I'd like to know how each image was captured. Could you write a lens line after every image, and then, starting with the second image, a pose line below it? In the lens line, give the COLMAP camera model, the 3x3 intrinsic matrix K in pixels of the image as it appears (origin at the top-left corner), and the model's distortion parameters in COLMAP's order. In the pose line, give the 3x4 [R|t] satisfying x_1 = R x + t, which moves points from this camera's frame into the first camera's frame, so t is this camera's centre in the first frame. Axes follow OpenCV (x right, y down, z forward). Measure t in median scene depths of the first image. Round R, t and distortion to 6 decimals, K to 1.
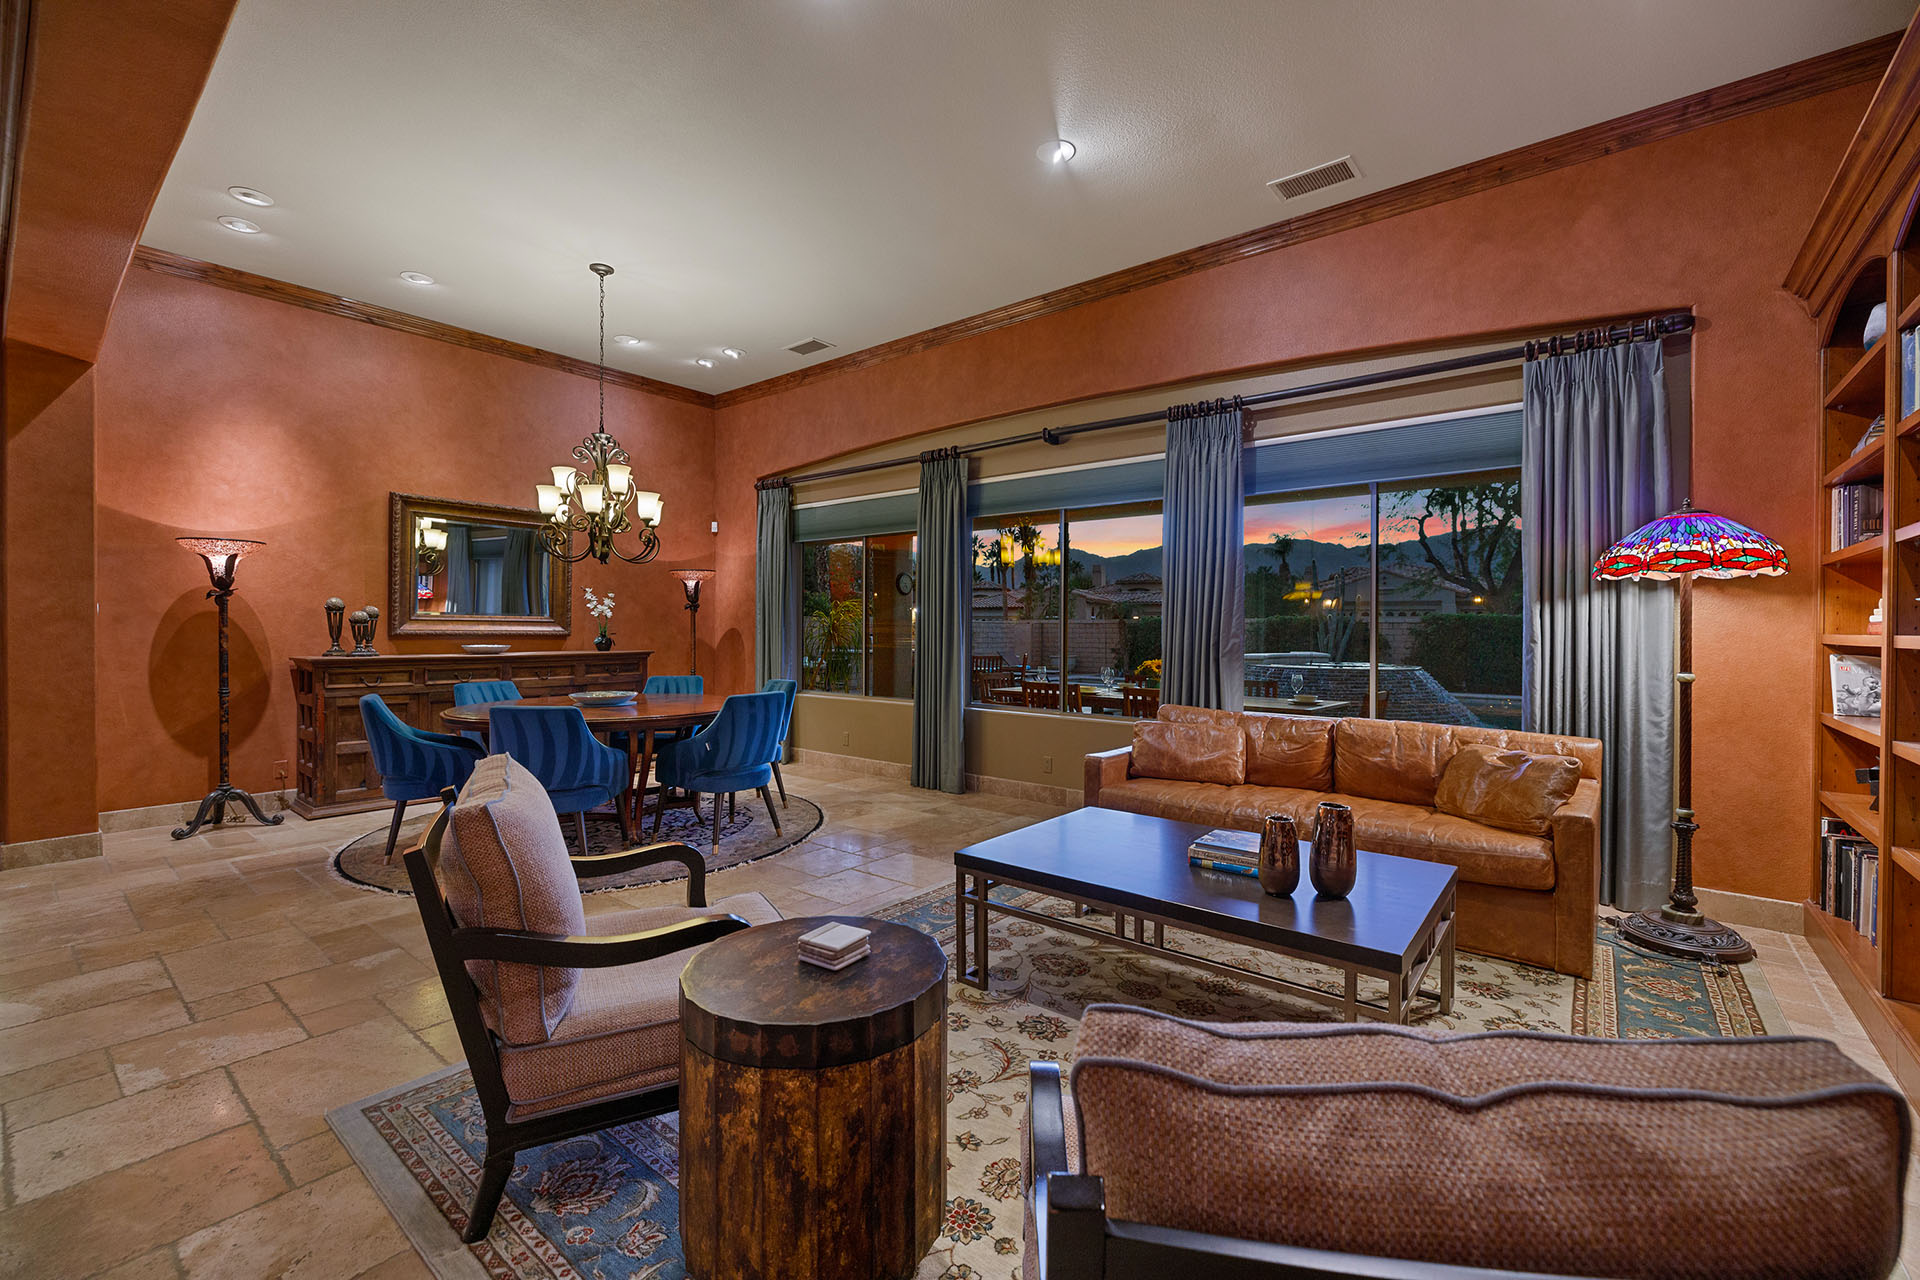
lens RADIAL K [[799.9, 0, 954.2], [0, 799.9, 640.8], [0, 0, 1]] dist [-0.003209, 0.000460]
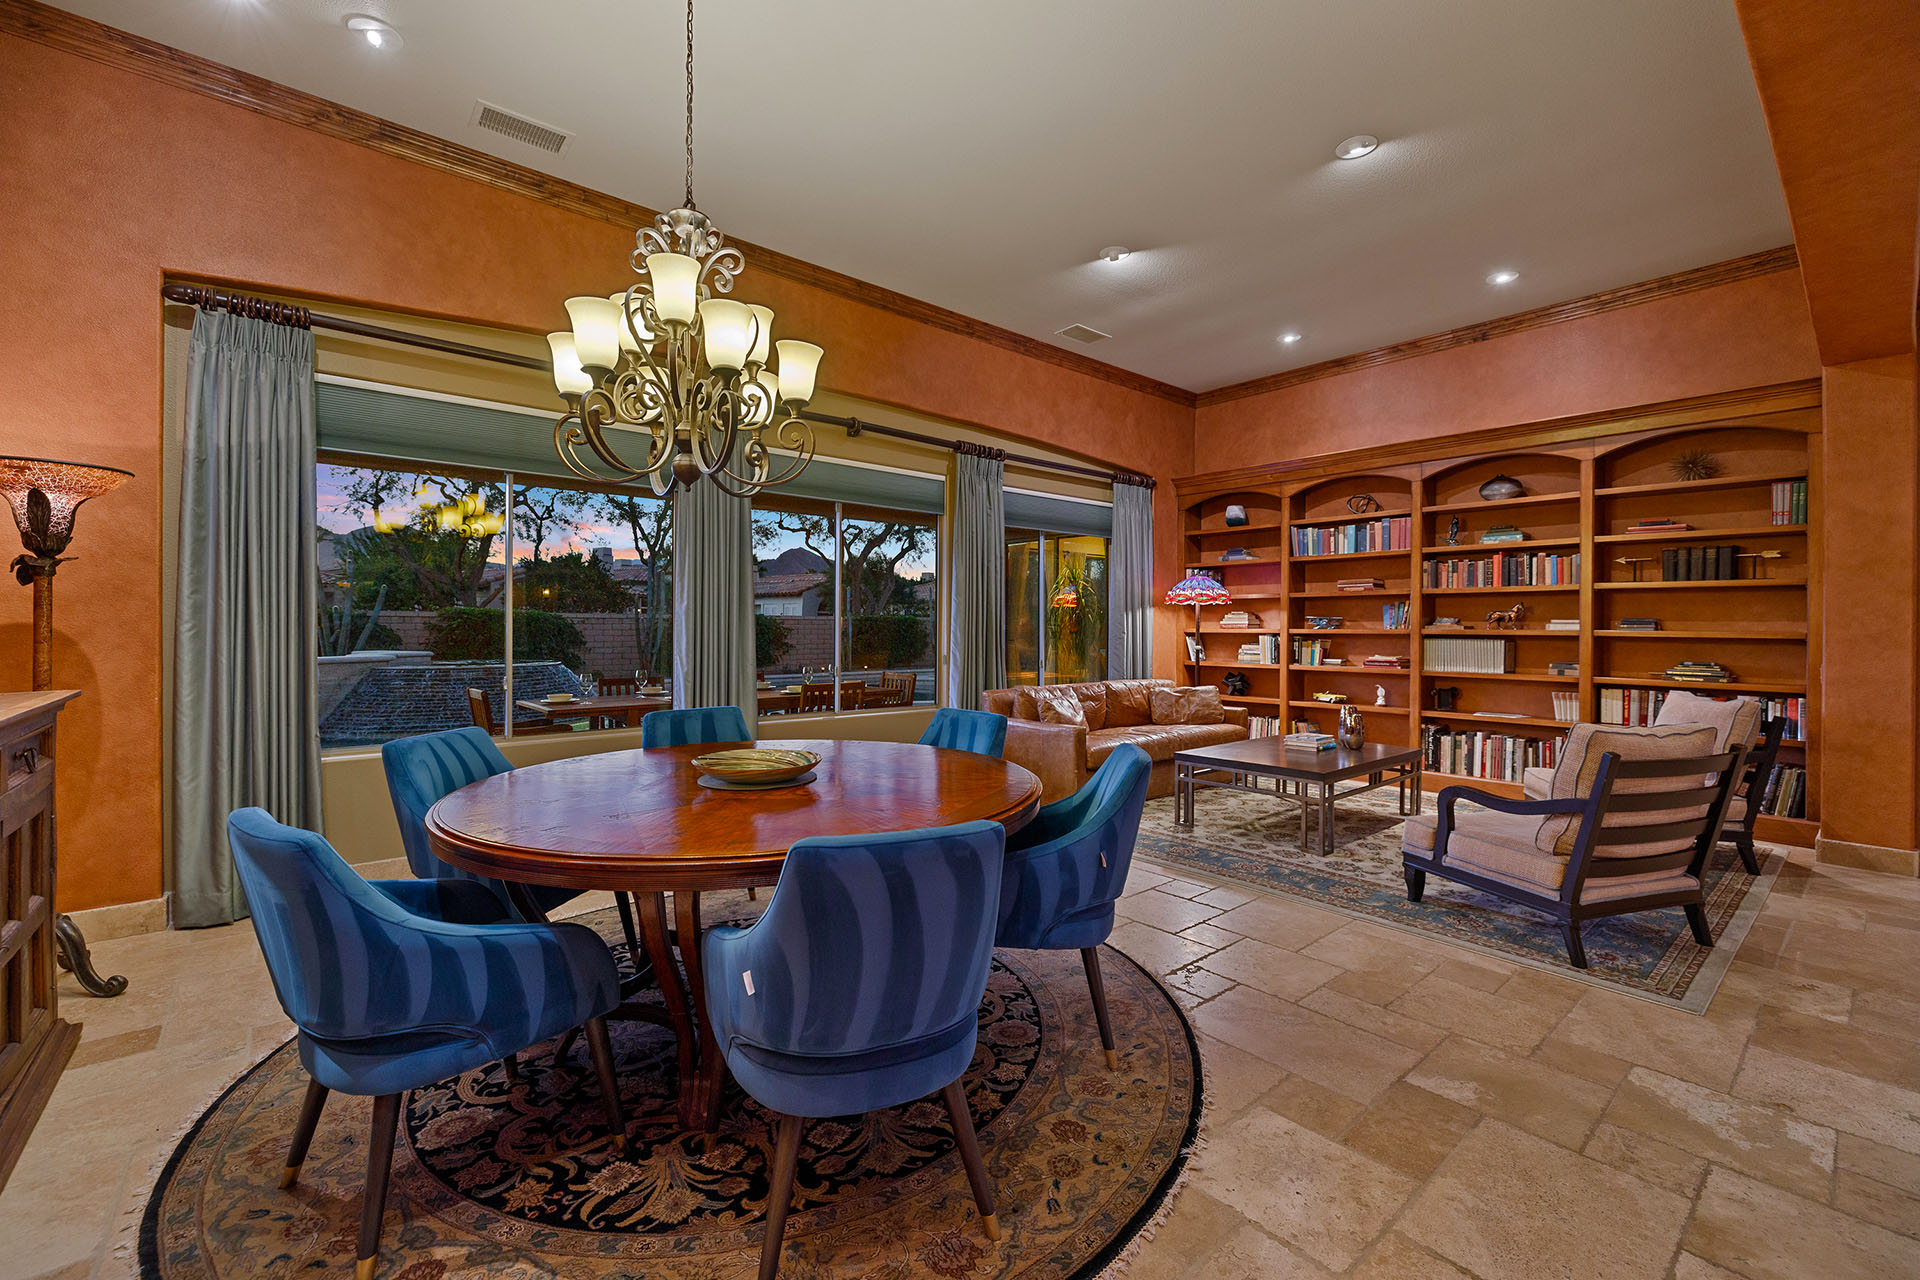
lens RADIAL K [[799.9, 0, 954.0], [0, 799.9, 628.6], [0, 0, 1]] dist [-0.003209, 0.000460]
pose [[0.186245, -0.009443, 0.982458, -1.240713], [0.005896, 0.999947, 0.008494, -0.025939], [-0.982486, 0.004211, 0.186291, 1.062413]]
